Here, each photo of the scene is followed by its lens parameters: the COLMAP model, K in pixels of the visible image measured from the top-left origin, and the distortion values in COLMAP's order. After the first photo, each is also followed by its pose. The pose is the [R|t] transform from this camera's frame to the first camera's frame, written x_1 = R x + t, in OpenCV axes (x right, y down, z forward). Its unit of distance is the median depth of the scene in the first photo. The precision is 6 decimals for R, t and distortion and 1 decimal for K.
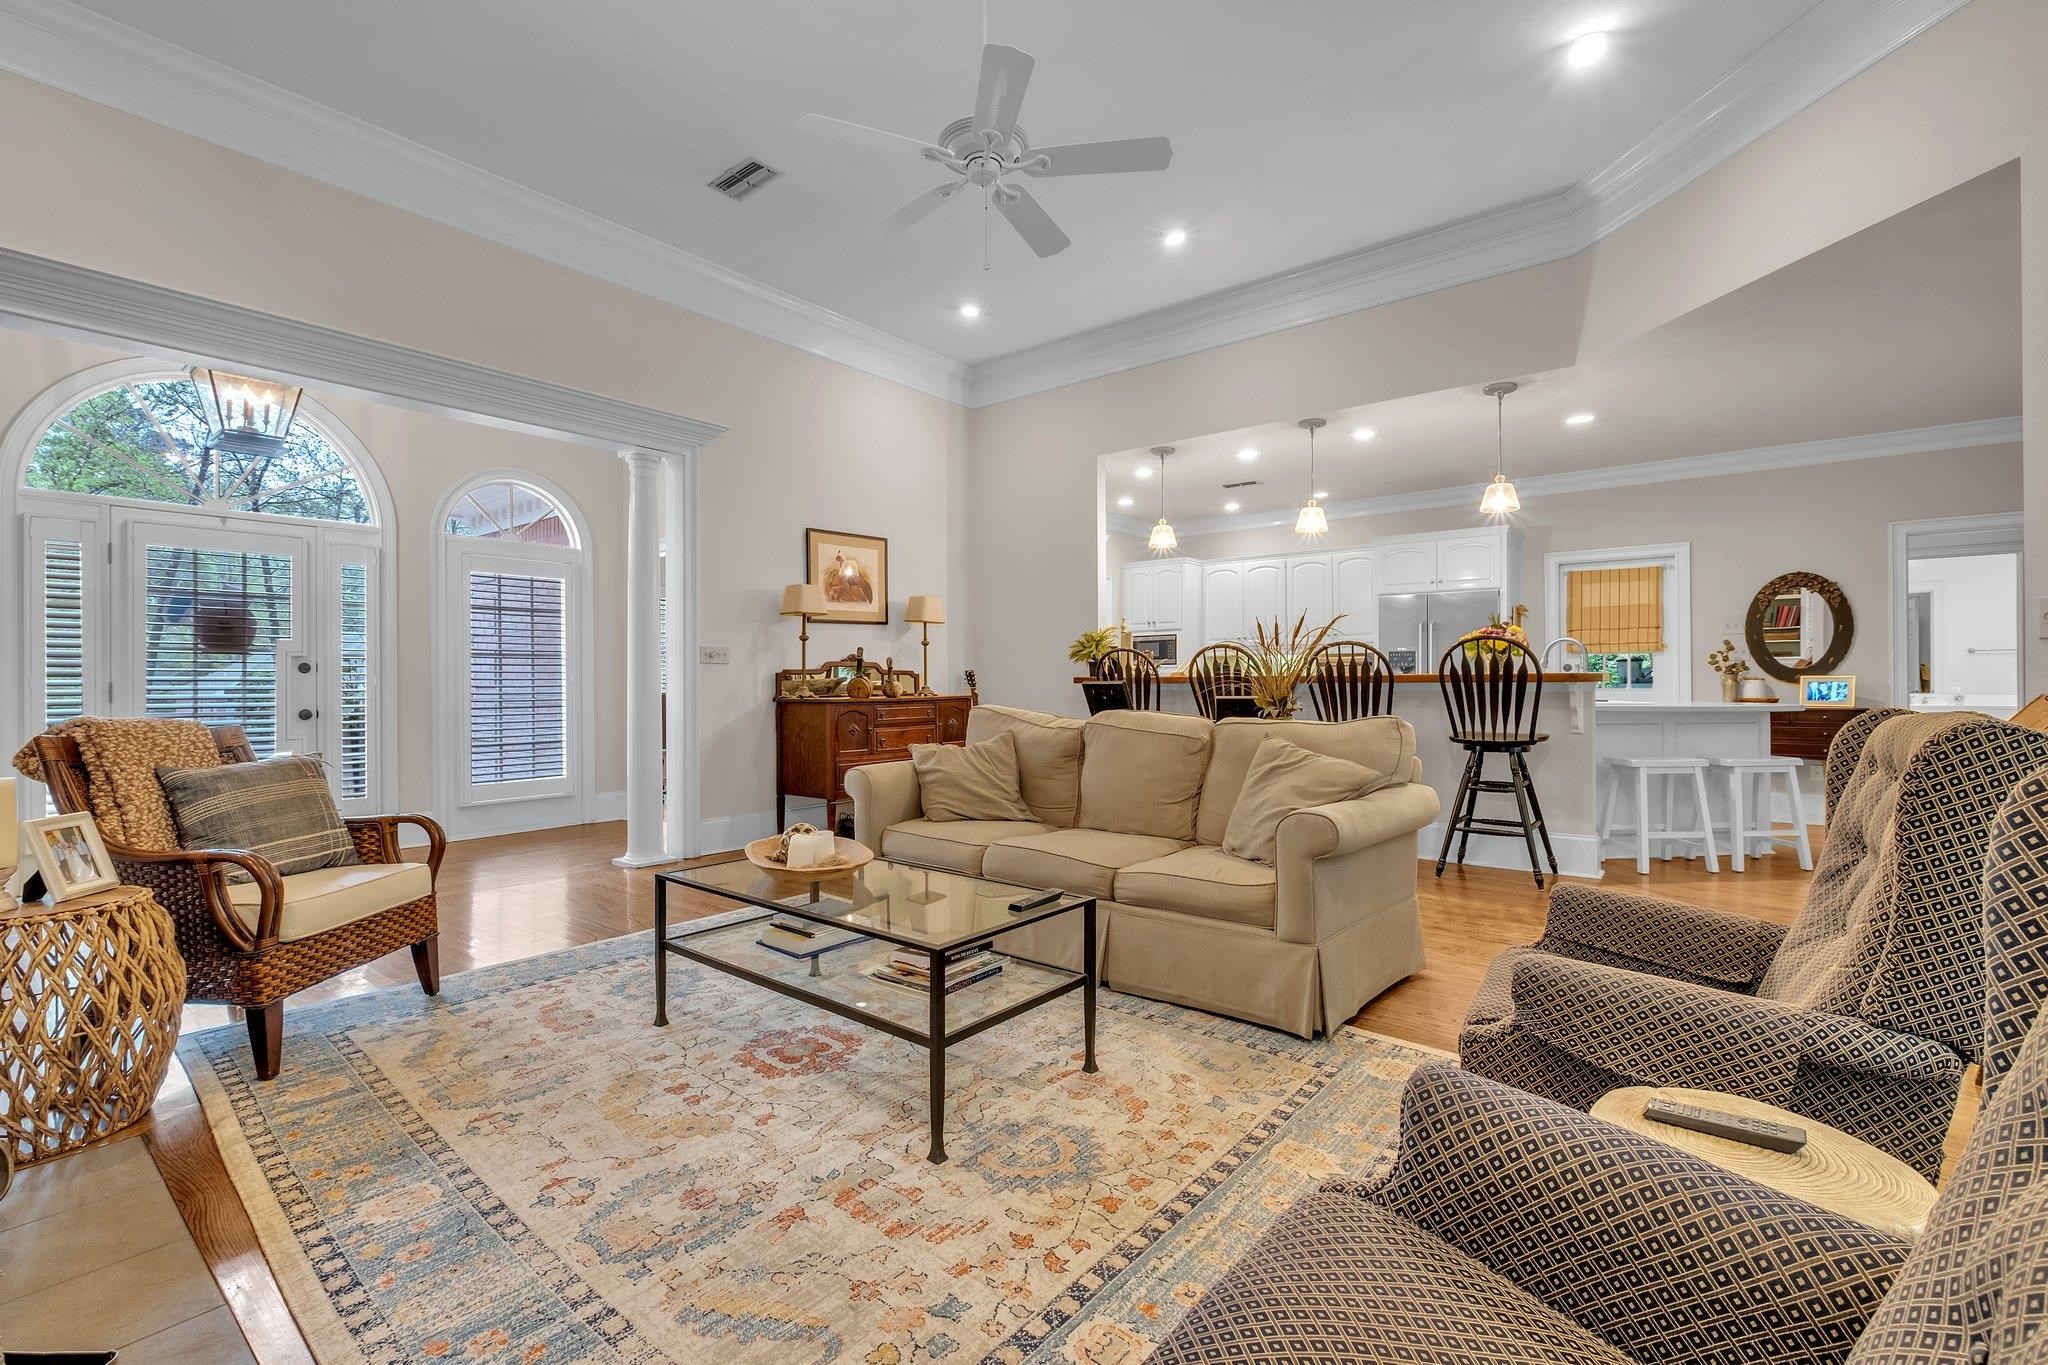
lens RADIAL K [[894.5, 0, 1005.1], [0, 894.5, 669.0], [0, 0, 1]] dist [-0.004527, -0.001204]
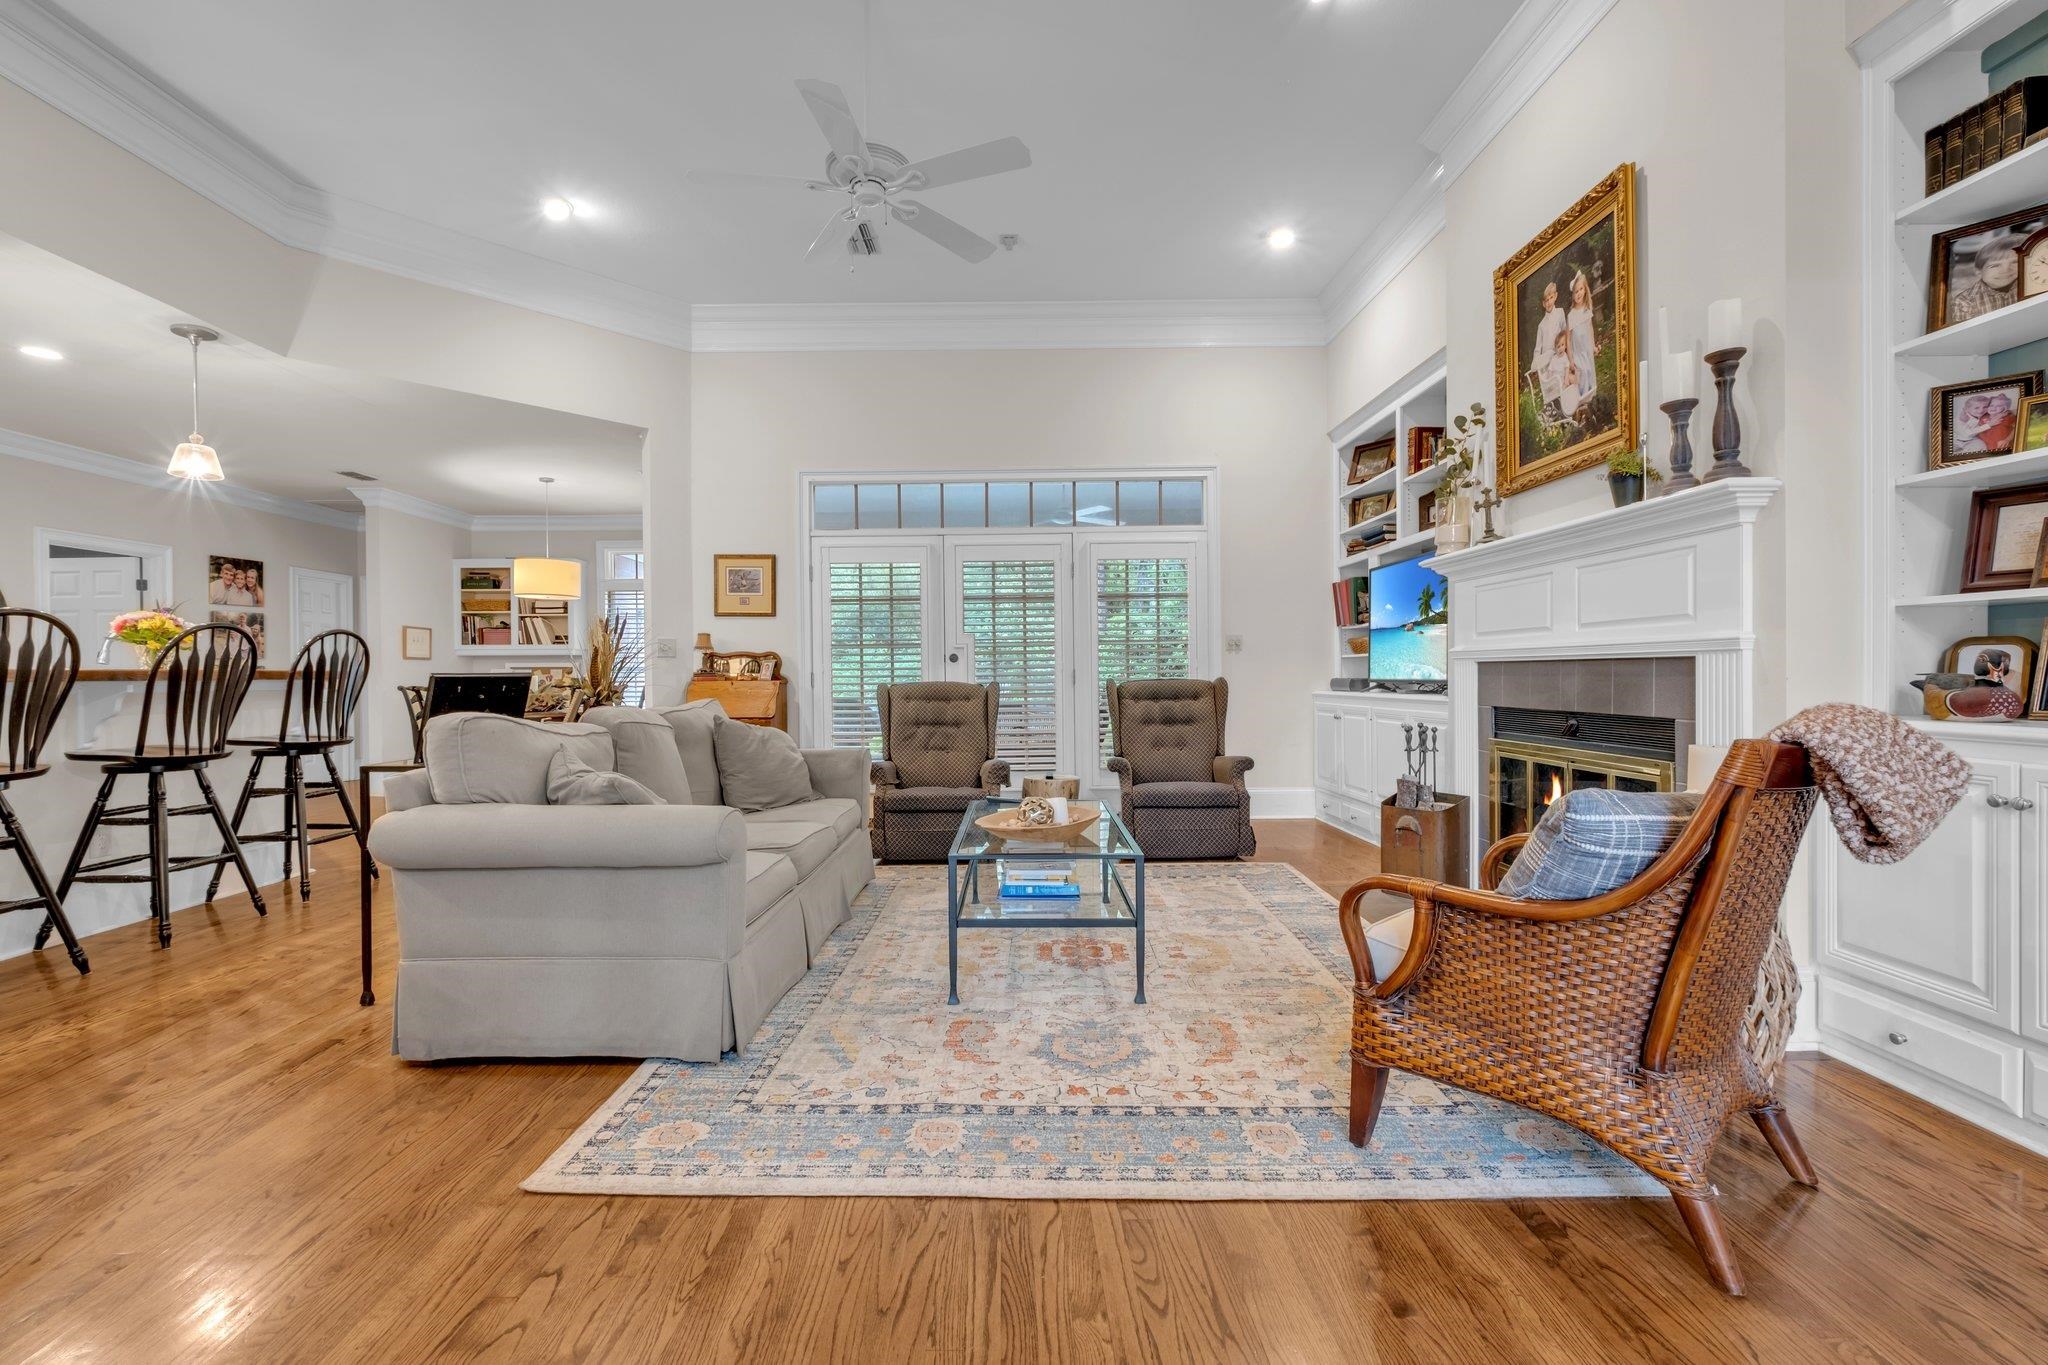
lens RADIAL K [[894.5, 0, 1006.5], [0, 894.5, 681.3], [0, 0, 1]] dist [-0.004527, -0.001204]
pose [[-0.636100, 0.007143, 0.771574, -0.469373], [-0.000522, 0.999953, -0.009687, 0.018425], [-0.771607, -0.006565, -0.636066, 0.770941]]
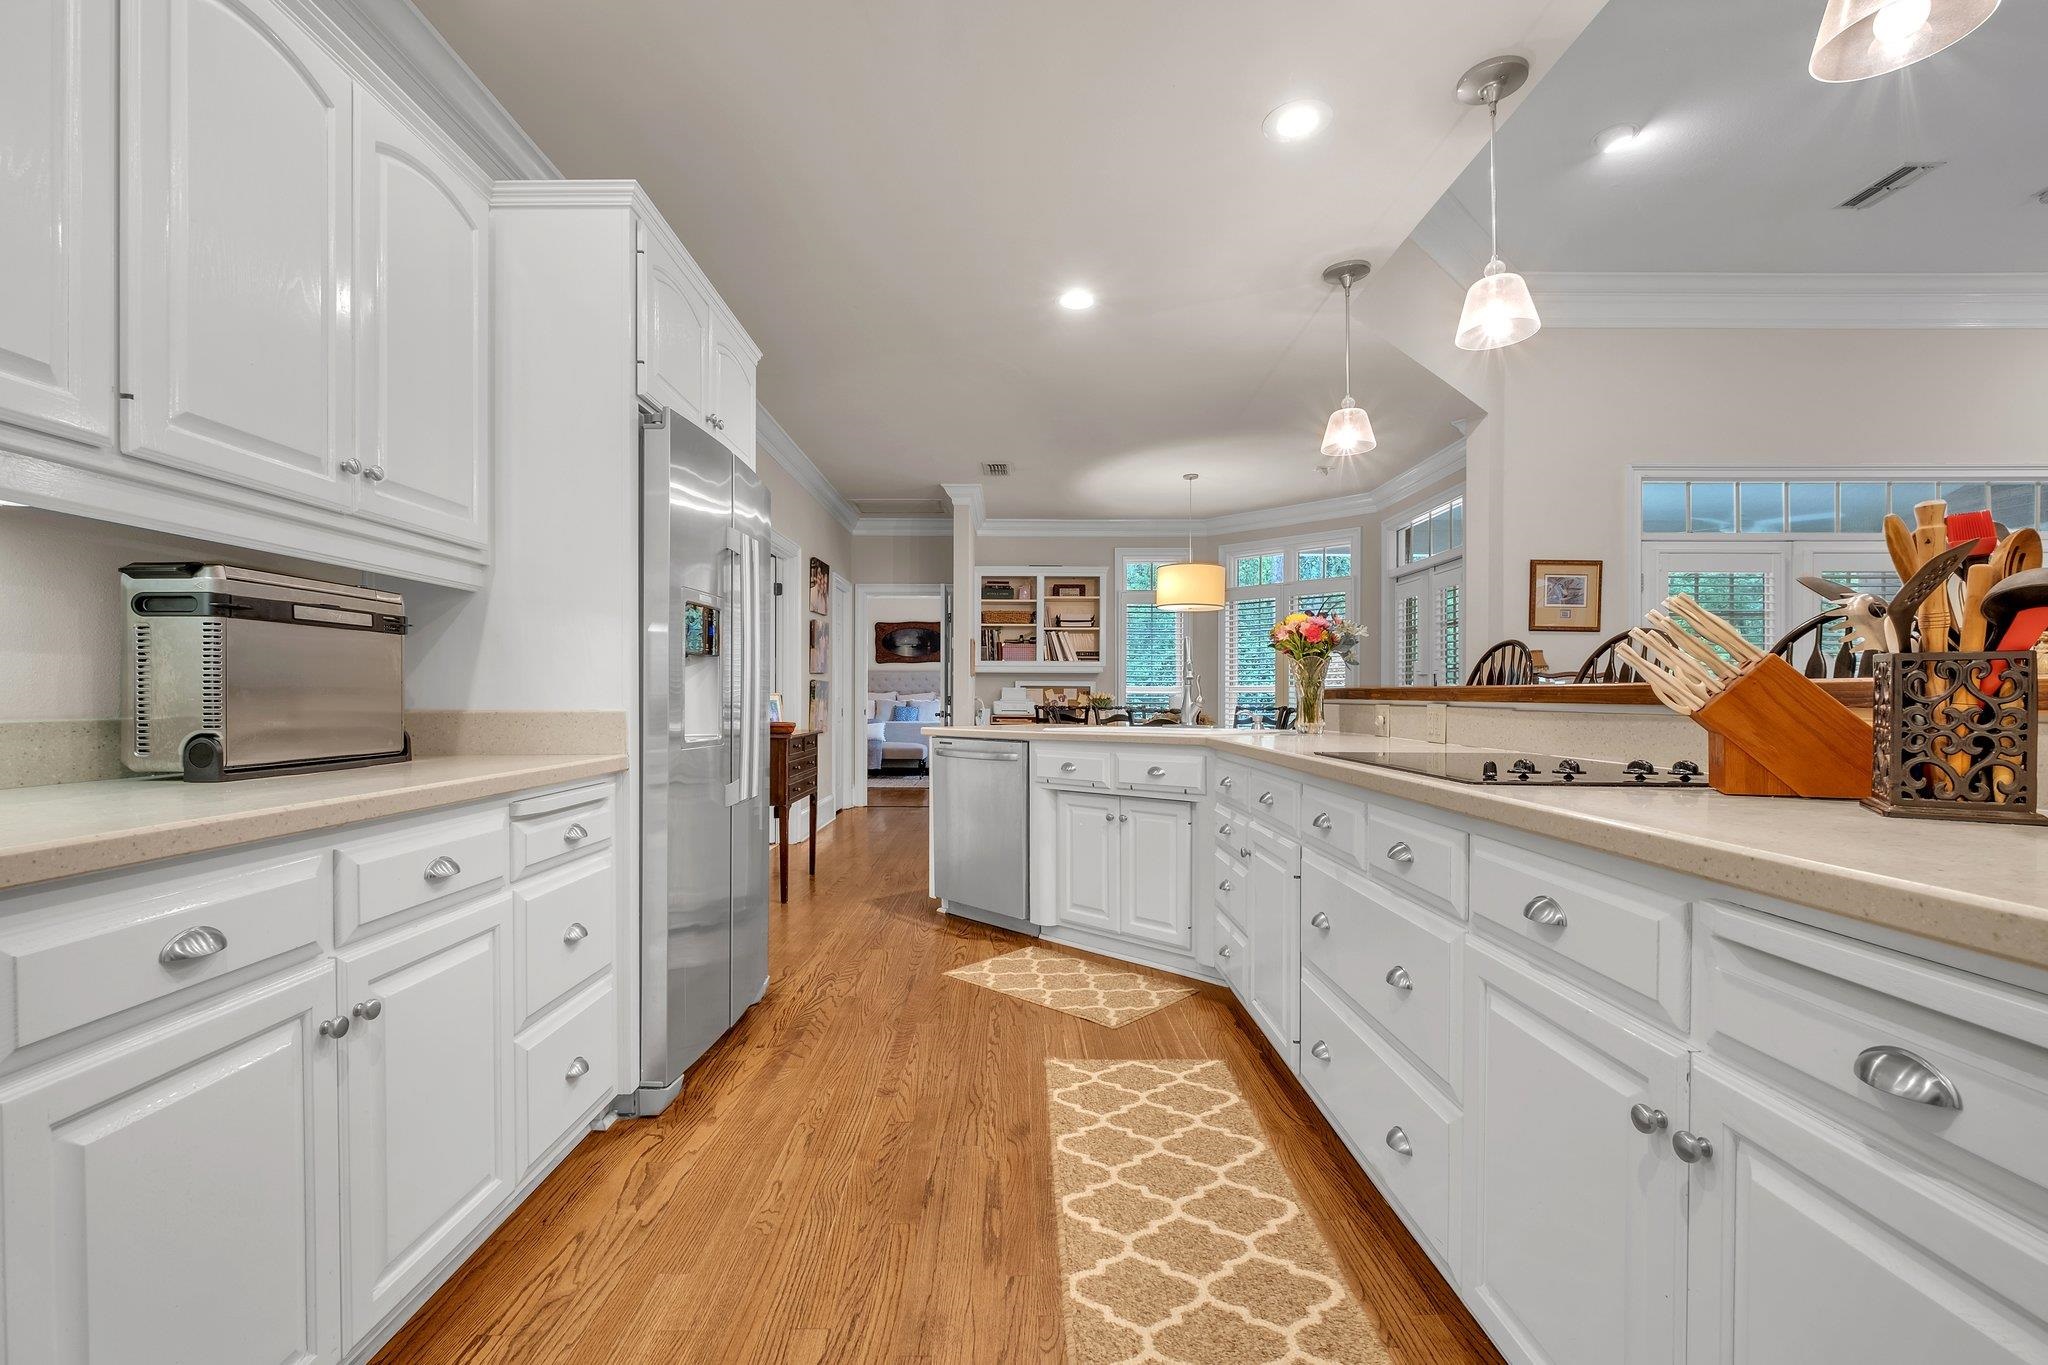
lens RADIAL K [[894.5, 0, 1003.4], [0, 894.5, 696.6], [0, 0, 1]] dist [-0.004527, -0.001204]
pose [[-0.622943, 0.005495, 0.782248, 0.159588], [-0.010455, 0.999828, -0.015350, 0.018922], [-0.782198, -0.017741, -0.622778, 1.334670]]
